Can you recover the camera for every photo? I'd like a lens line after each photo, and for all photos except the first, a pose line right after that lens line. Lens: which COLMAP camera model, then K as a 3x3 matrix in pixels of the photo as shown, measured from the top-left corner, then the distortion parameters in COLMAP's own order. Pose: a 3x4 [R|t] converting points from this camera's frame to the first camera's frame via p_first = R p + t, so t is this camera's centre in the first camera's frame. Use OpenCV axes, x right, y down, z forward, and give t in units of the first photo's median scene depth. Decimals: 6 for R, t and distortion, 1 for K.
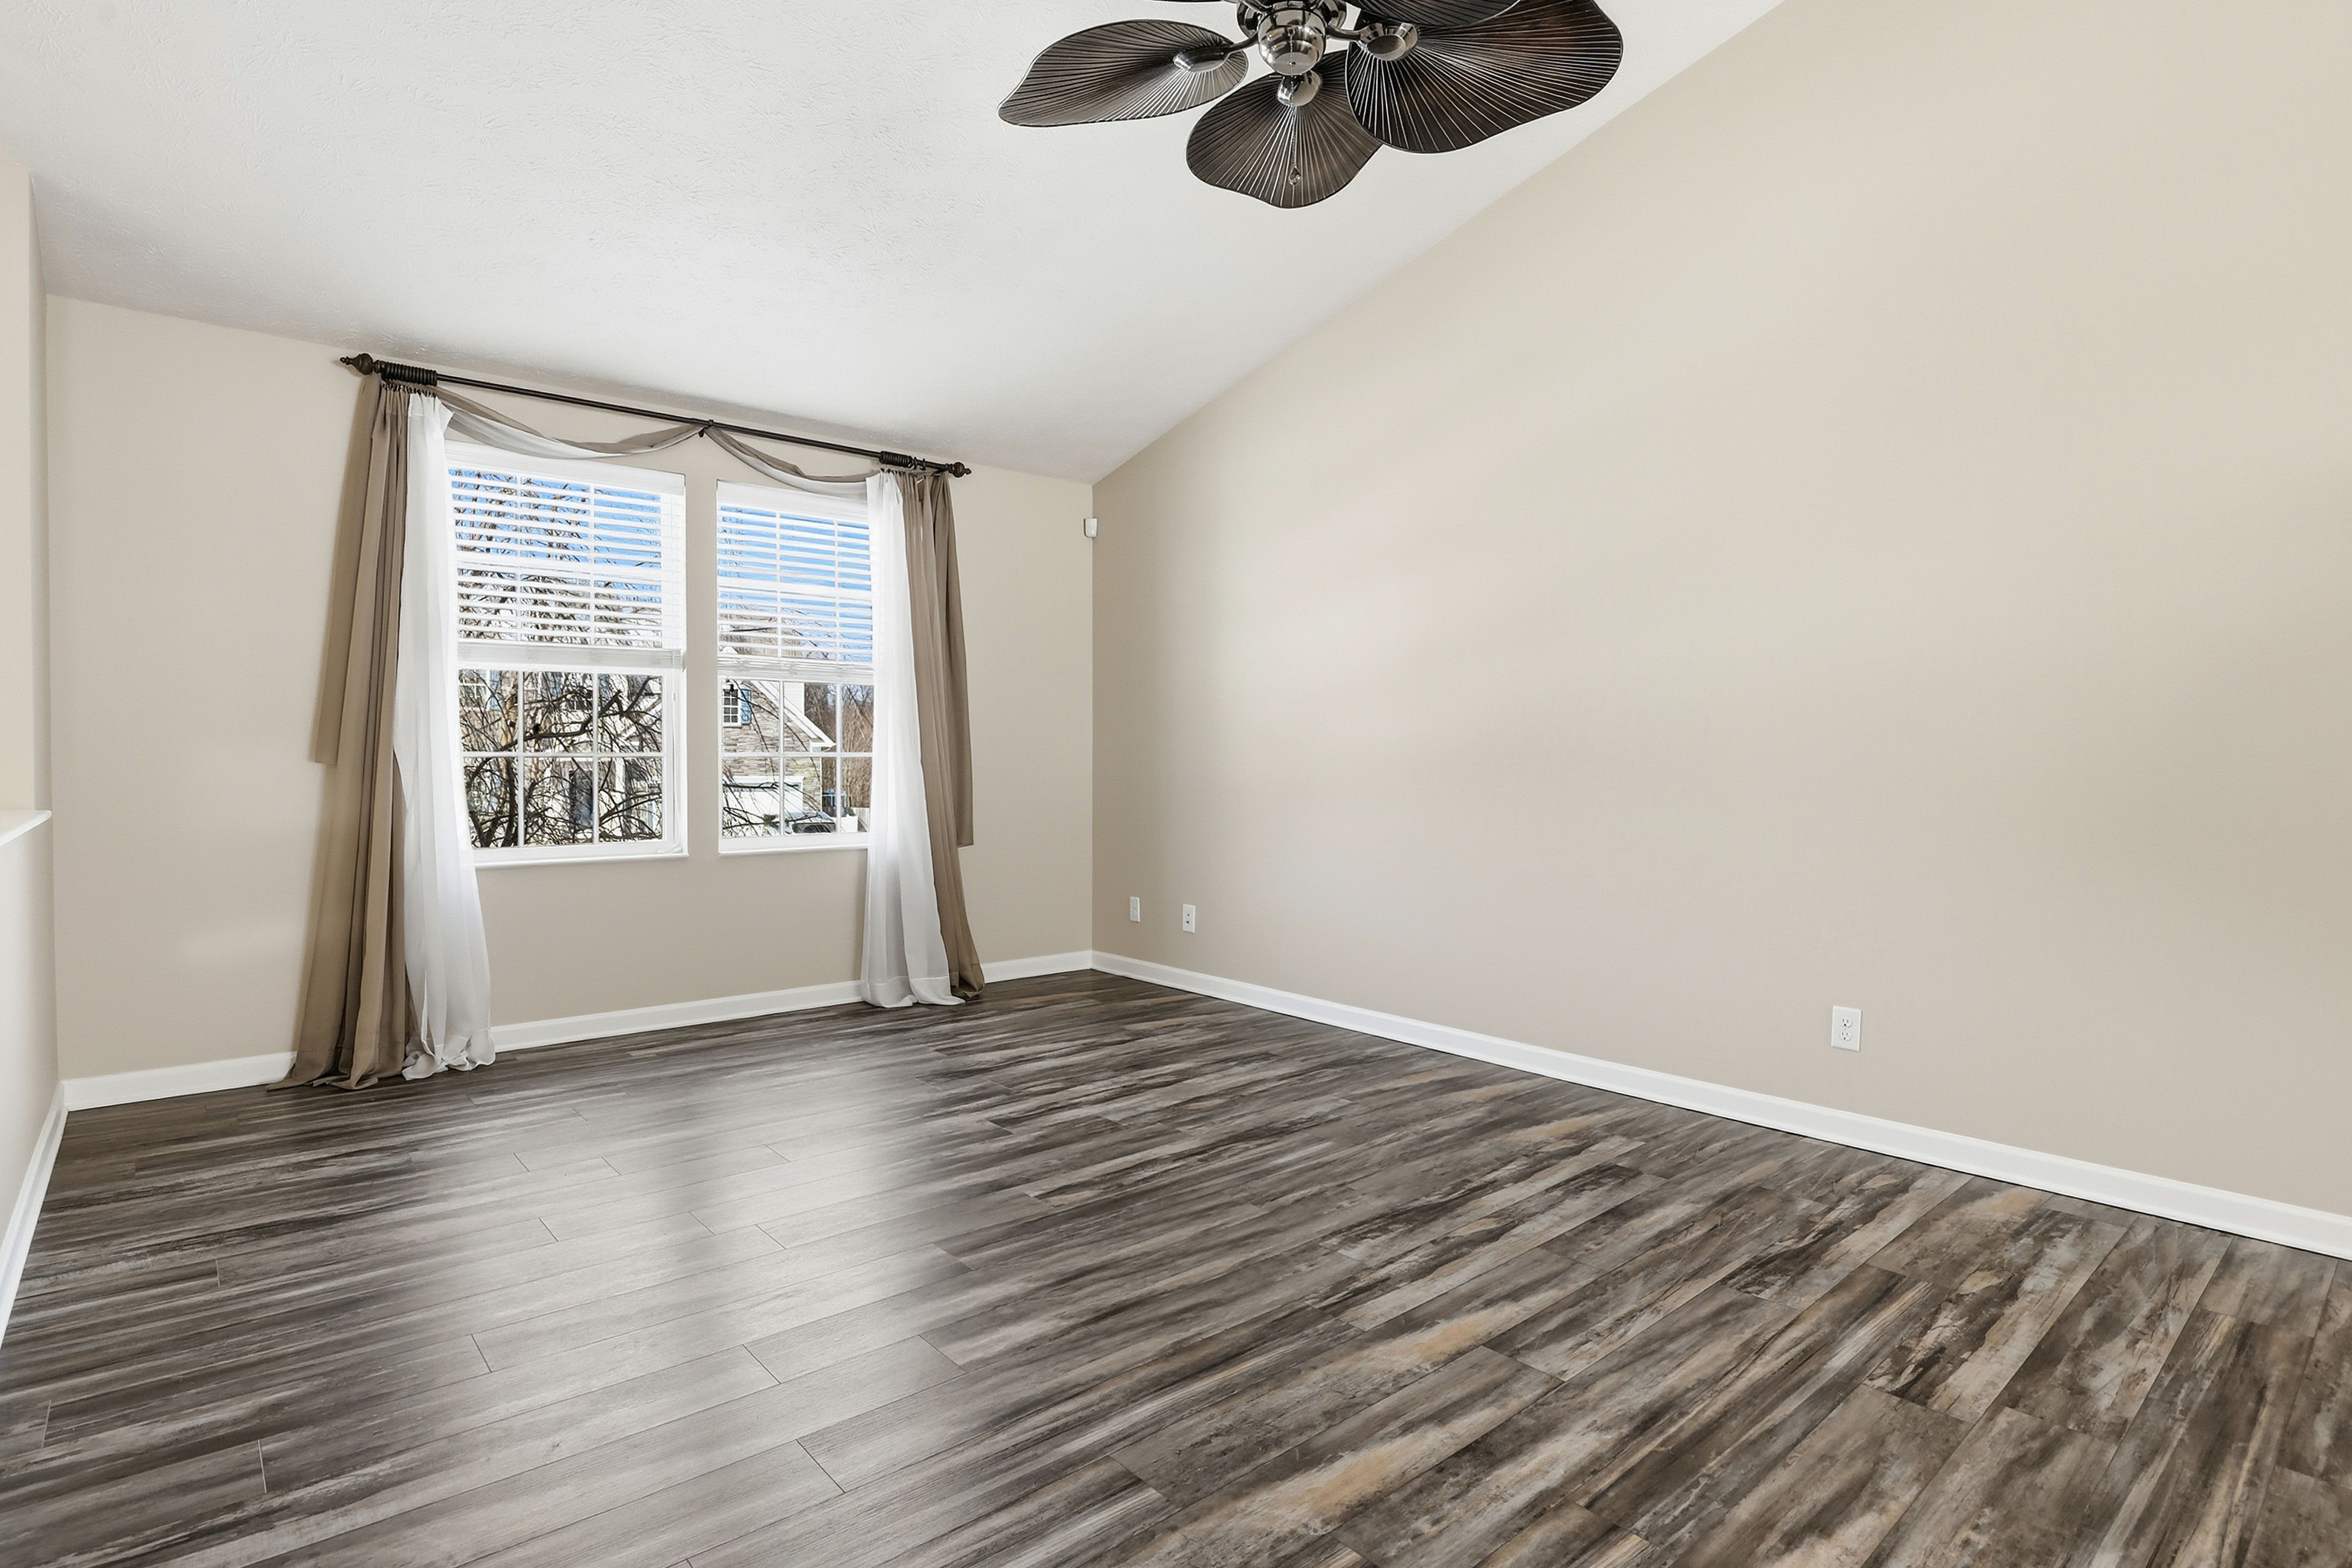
lens RADIAL K [[1125.9, 0, 1124.4], [0, 1125.9, 791.8], [0, 0, 1]] dist [-0.028541, 0.007746]
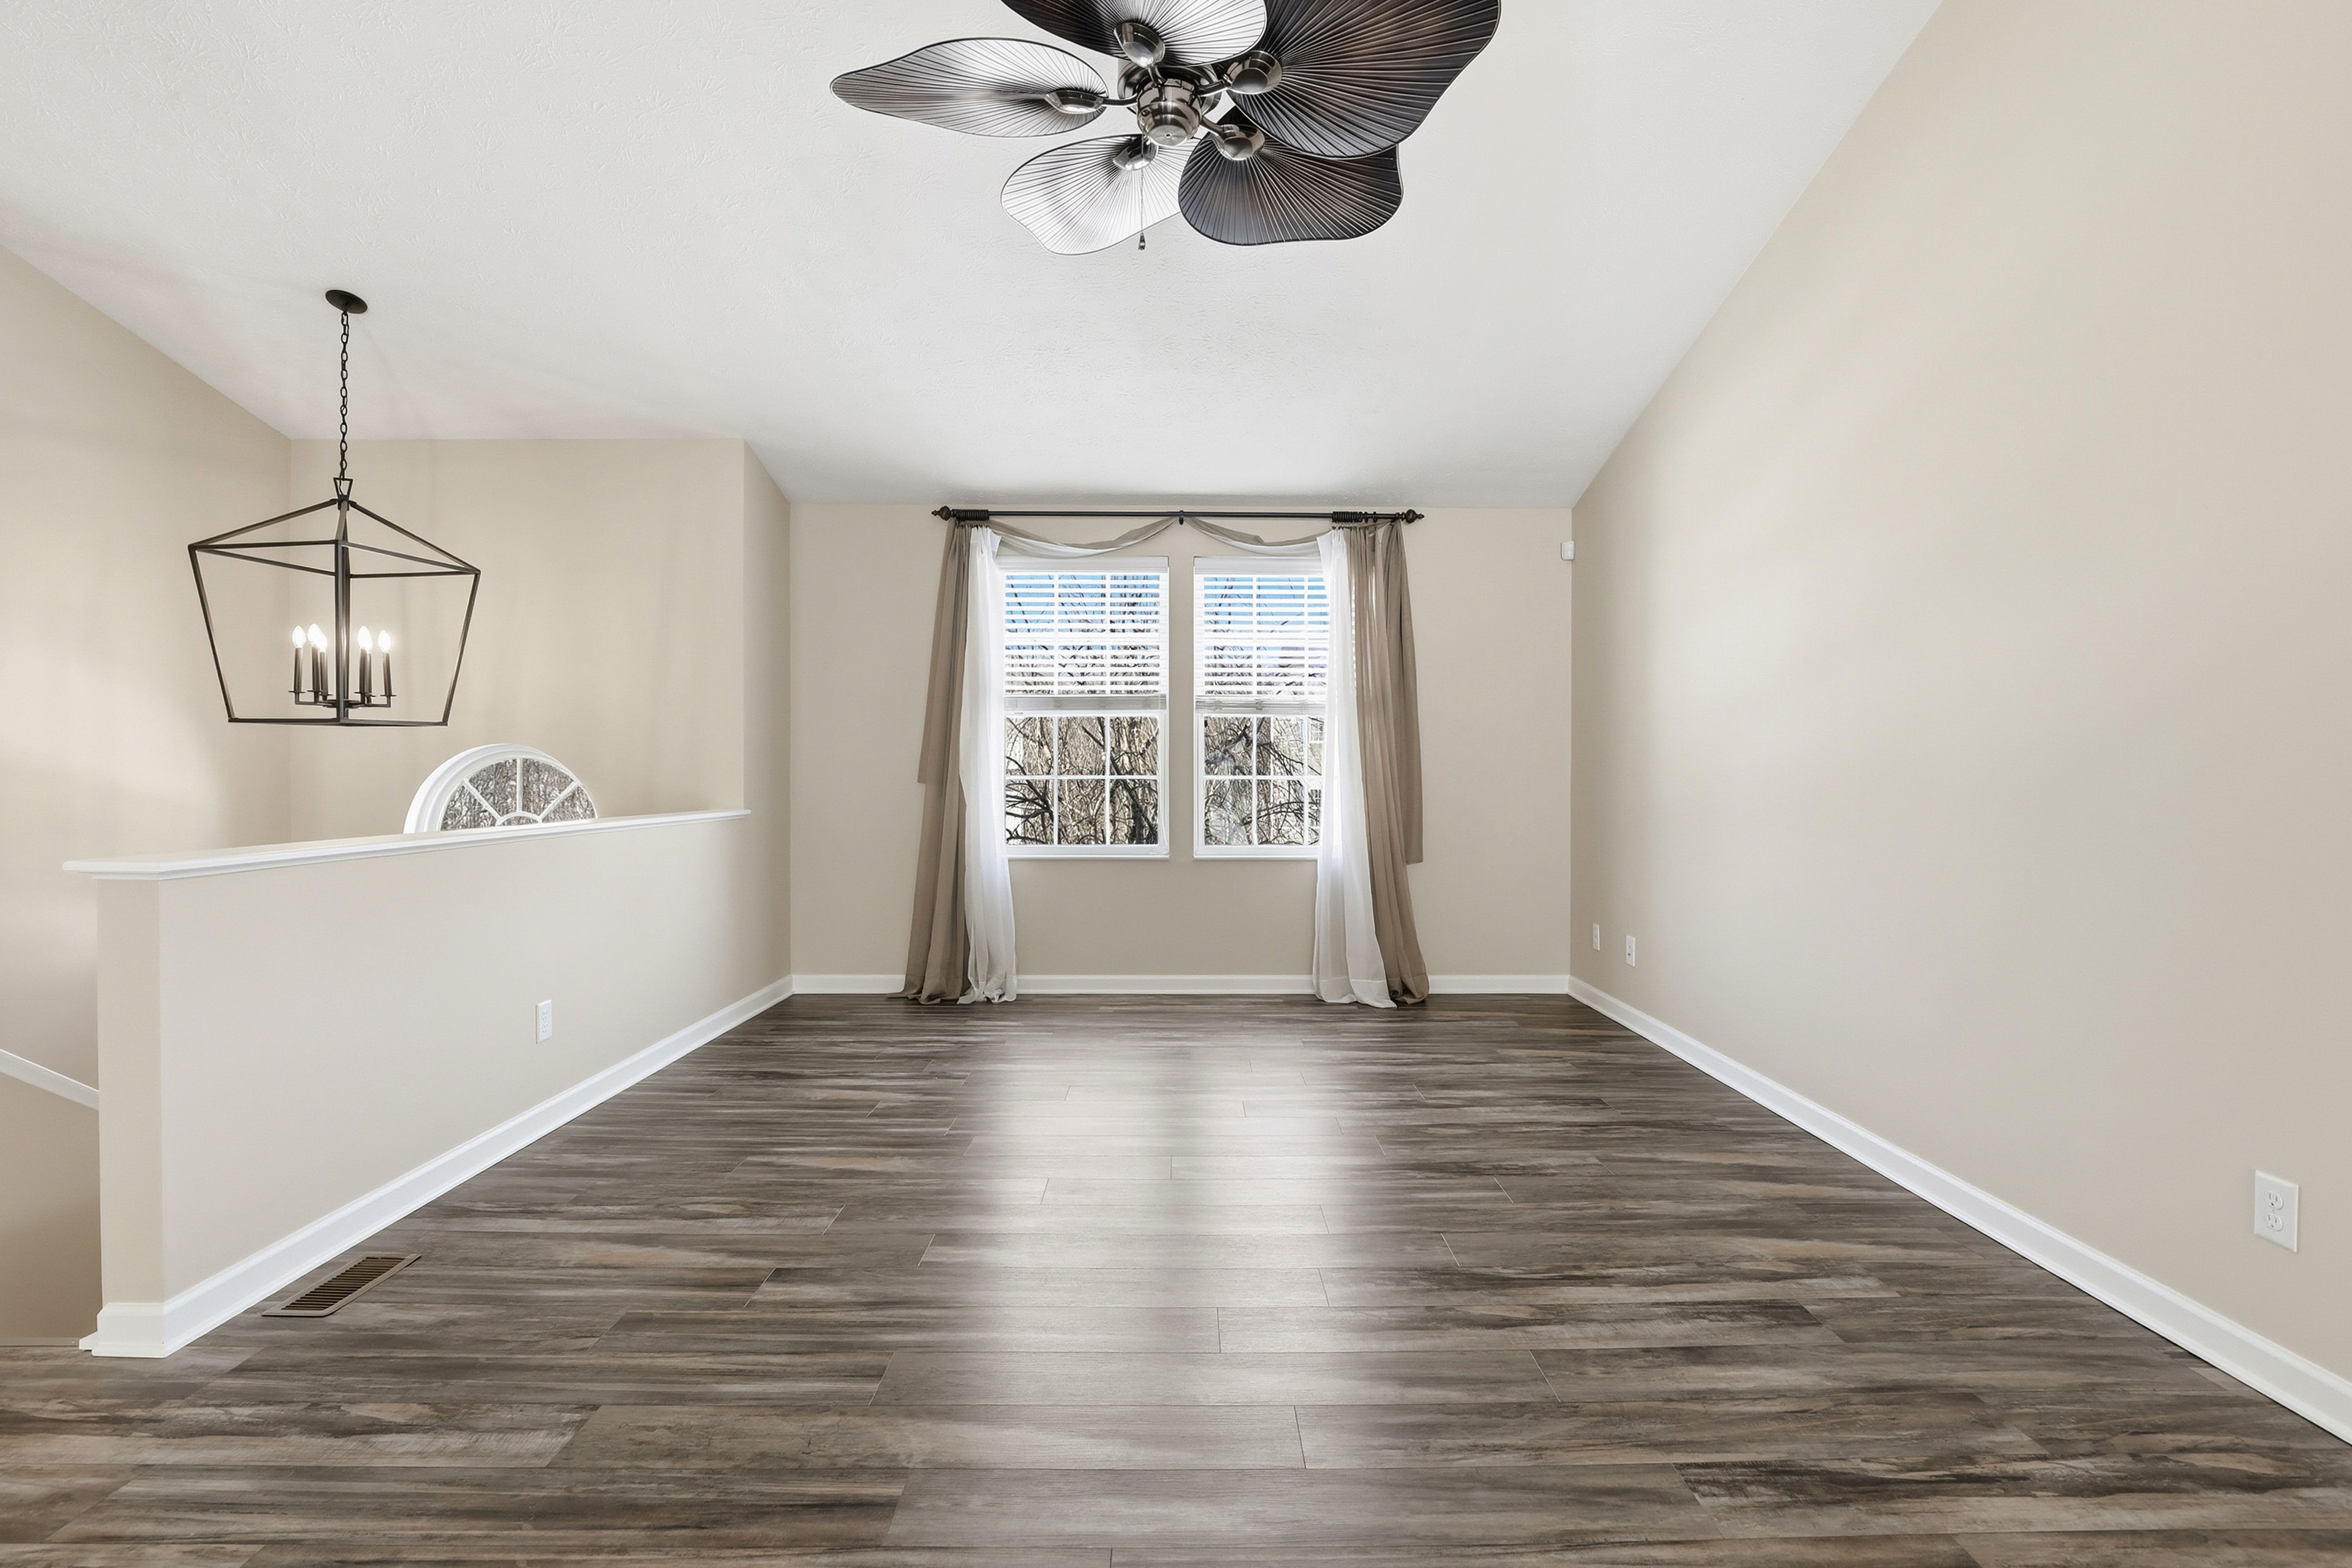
lens RADIAL K [[1031.5, 0, 1229.8], [0, 1031.5, 780.2], [0, 0, 1]] dist [-0.013128, 0.001782]
pose [[0.792952, 0.001127, -0.609282, 0.438182], [-0.021232, 0.999442, -0.025785, -0.001904], [0.608913, 0.033383, 0.792534, 0.147436]]
